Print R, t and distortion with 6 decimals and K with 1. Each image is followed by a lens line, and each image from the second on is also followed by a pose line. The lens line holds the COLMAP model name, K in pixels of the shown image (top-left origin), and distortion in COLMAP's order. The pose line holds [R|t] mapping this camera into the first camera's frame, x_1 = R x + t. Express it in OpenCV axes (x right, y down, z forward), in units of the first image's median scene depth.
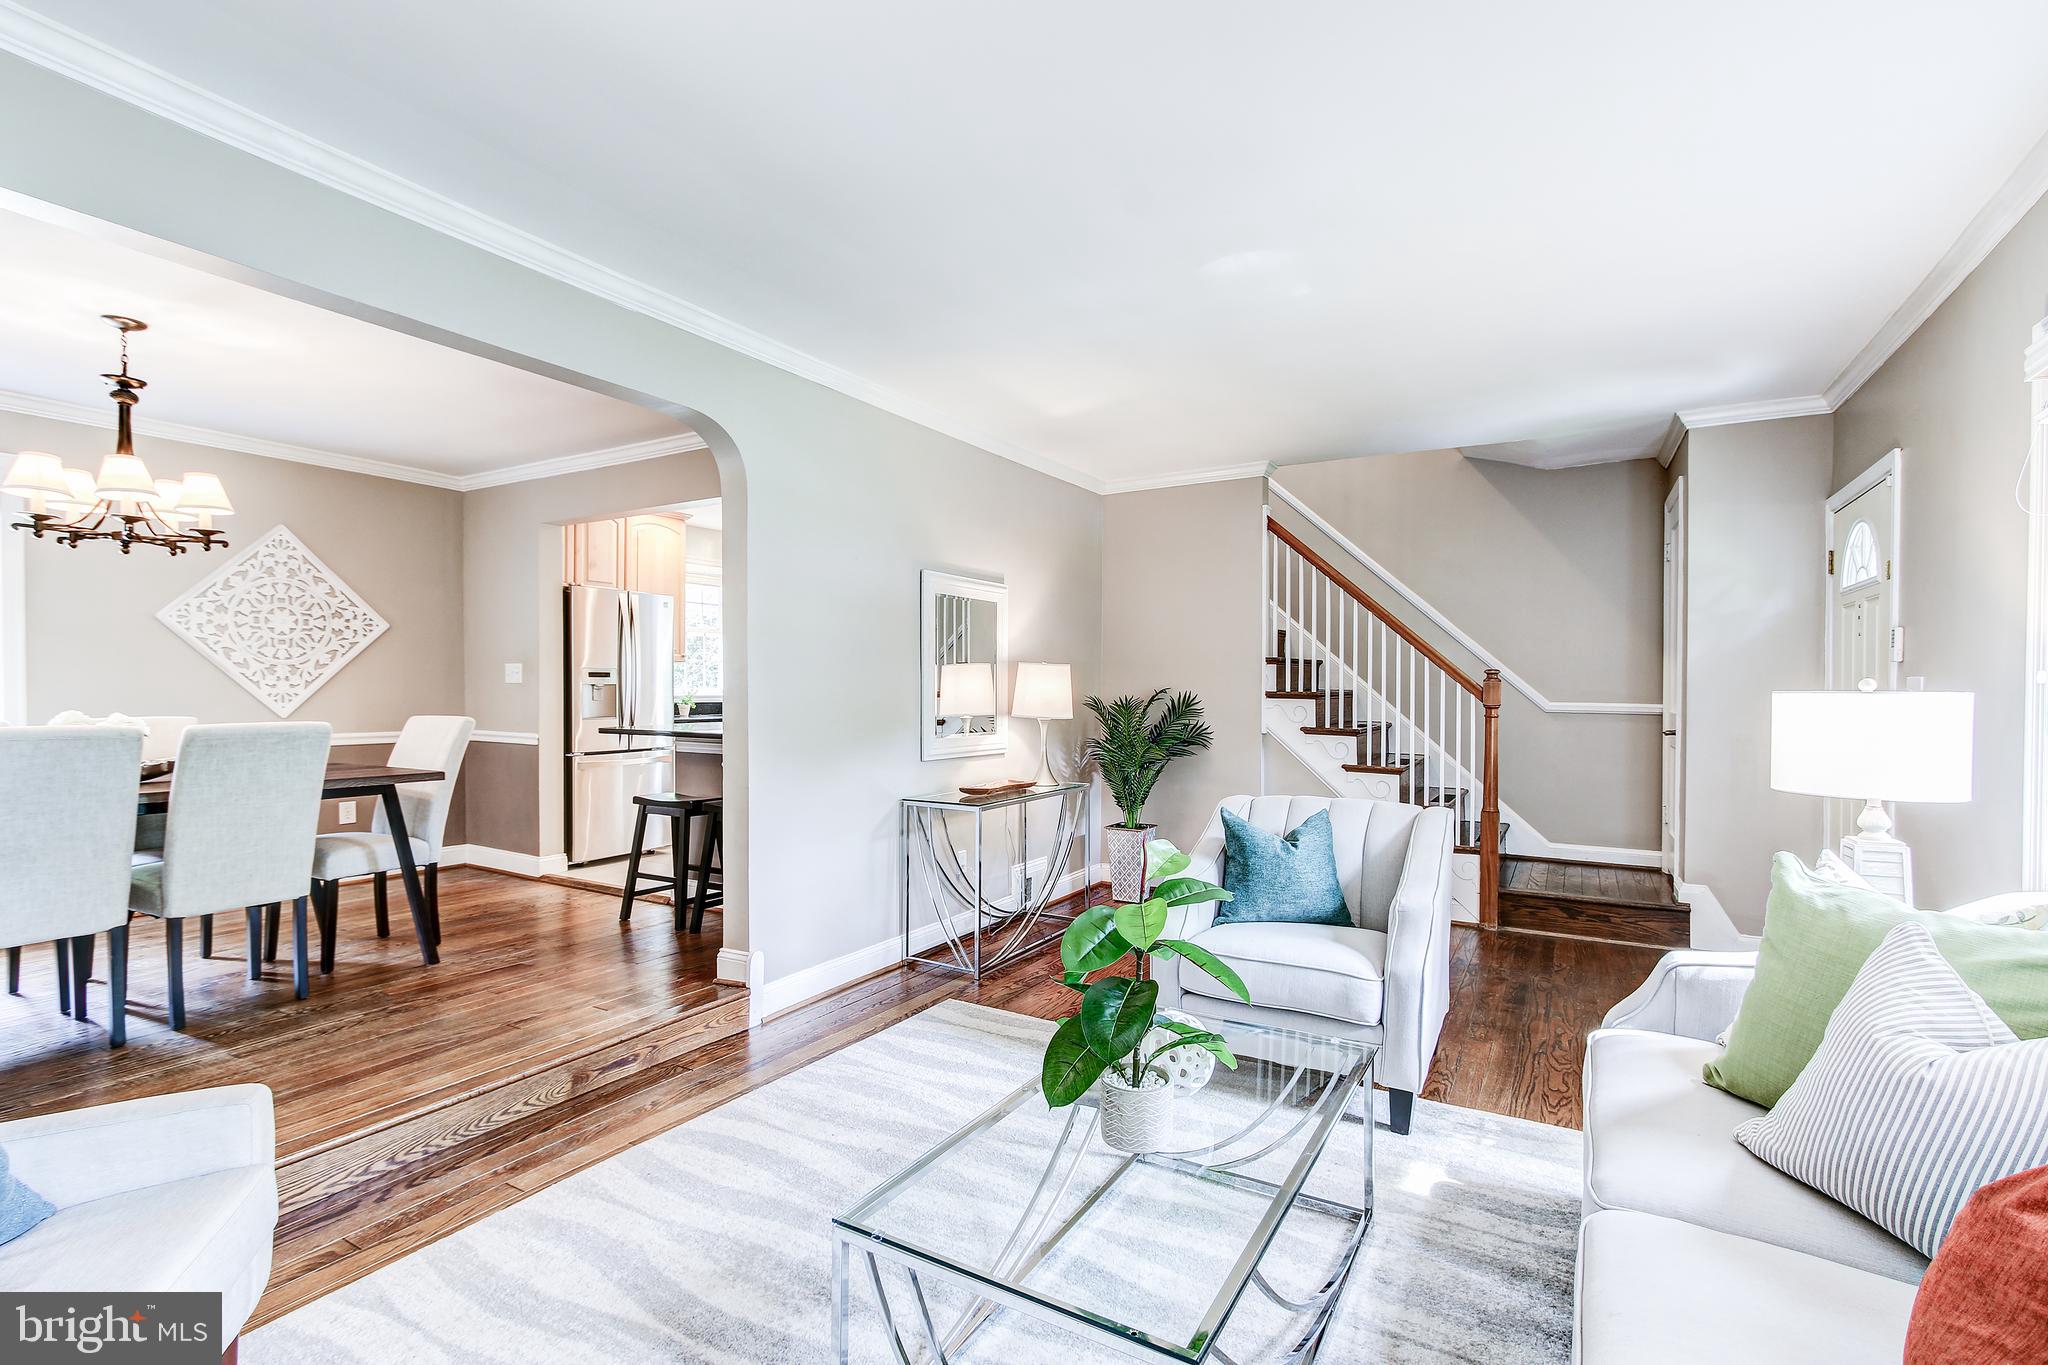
lens RADIAL K [[940.7, 0, 1028.9], [0, 940.7, 693.3], [0, 0, 1]] dist [-0.003538, 0.005857]
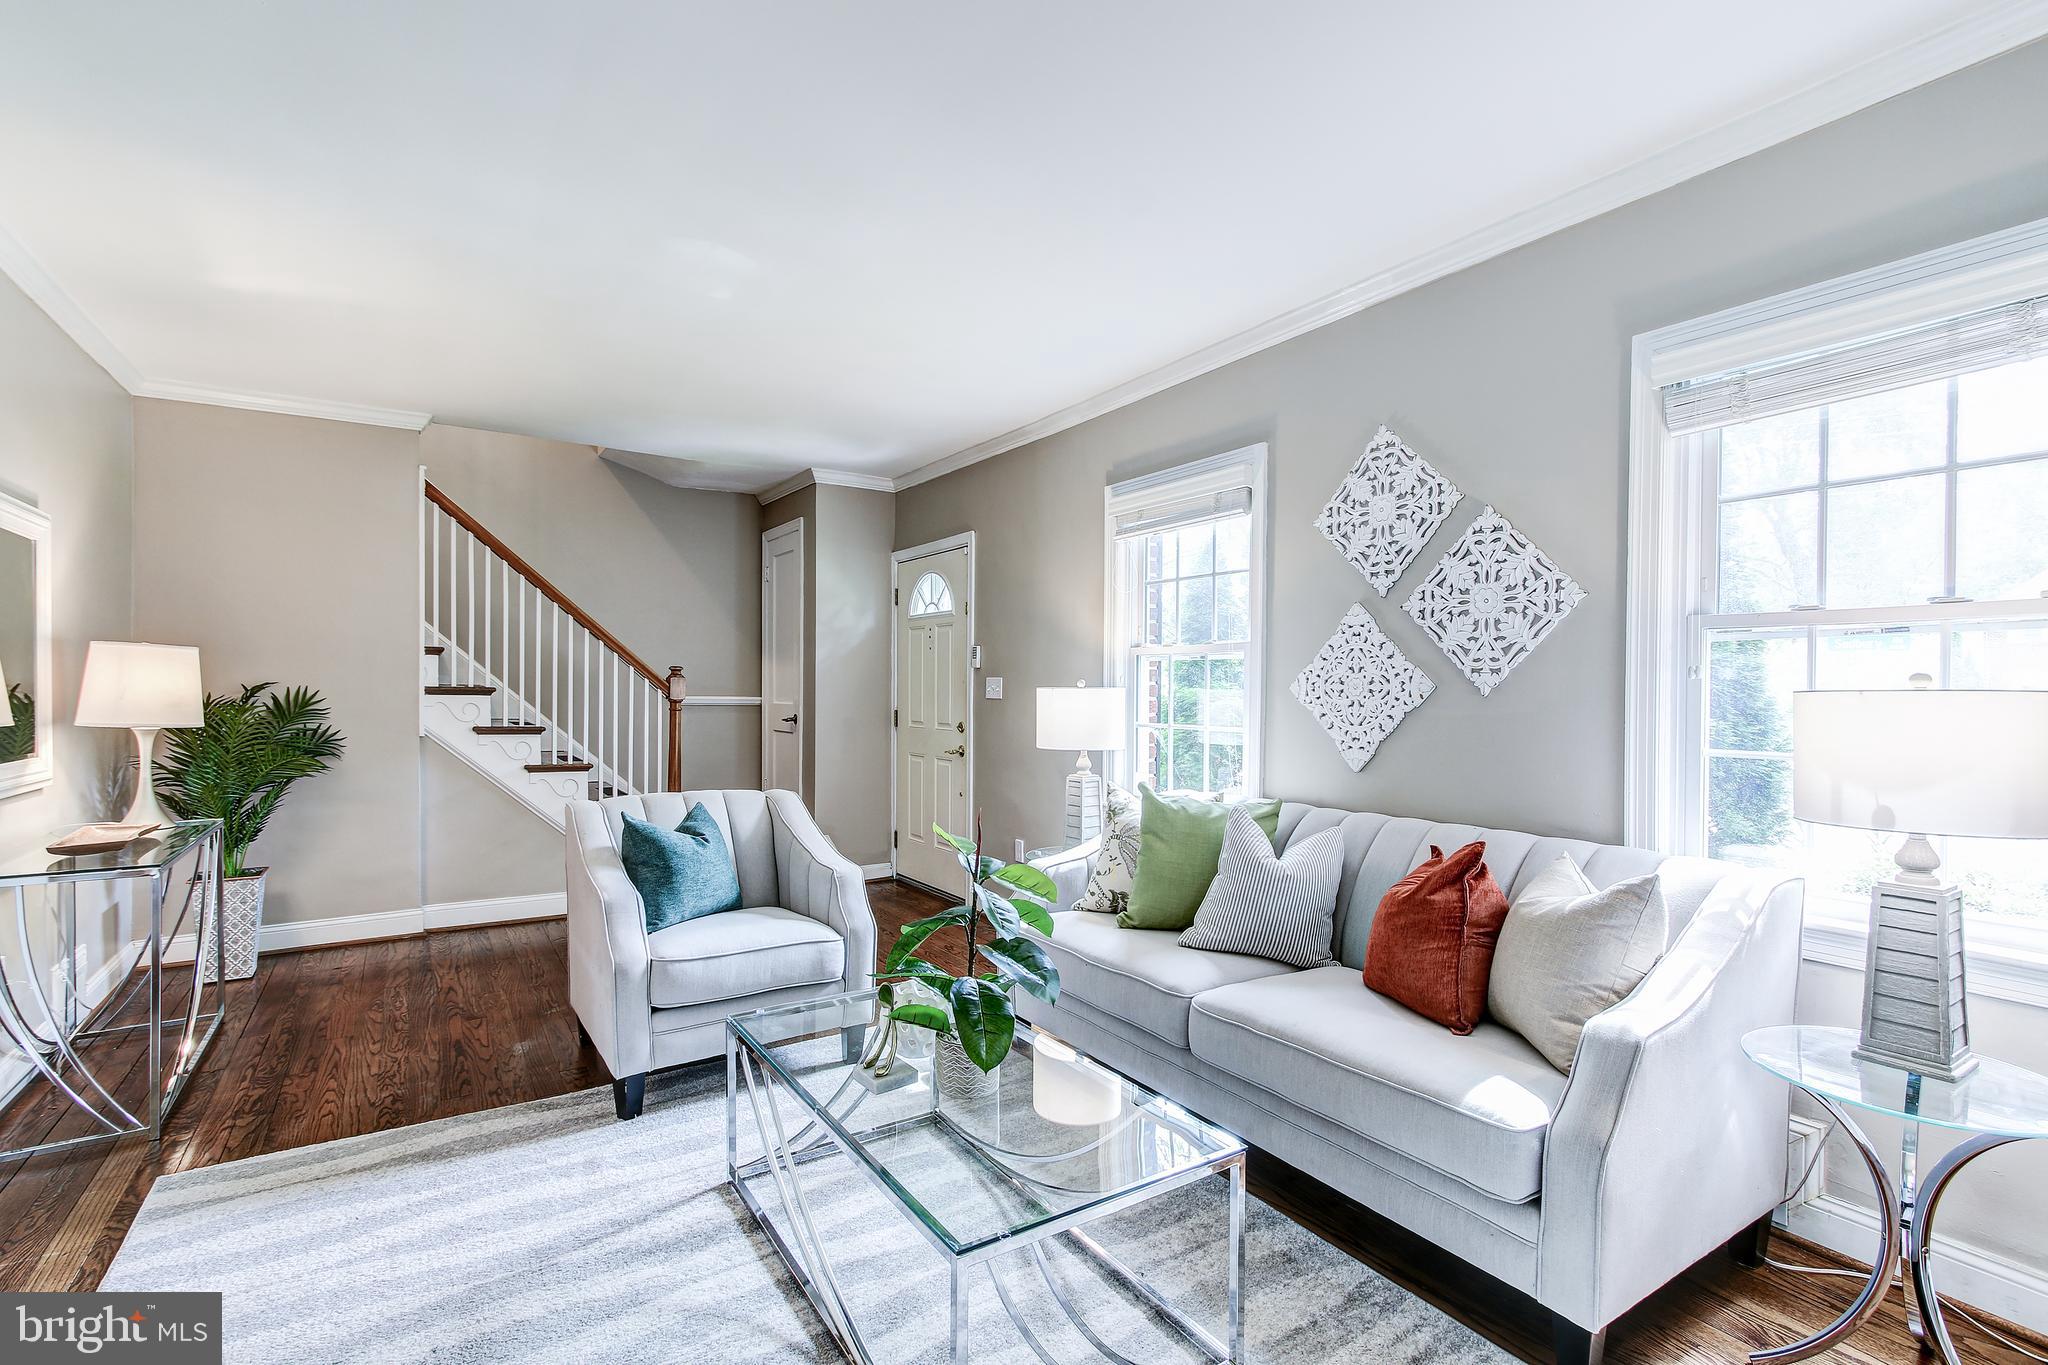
lens RADIAL K [[940.7, 0, 1028.9], [0, 940.7, 693.3], [0, 0, 1]] dist [-0.003538, 0.005857]
pose [[0.445988, -0.006530, 0.895015, -0.276809], [0.001672, 0.999978, 0.006463, -0.000513], [-0.895037, -0.001386, 0.445989, 0.142598]]
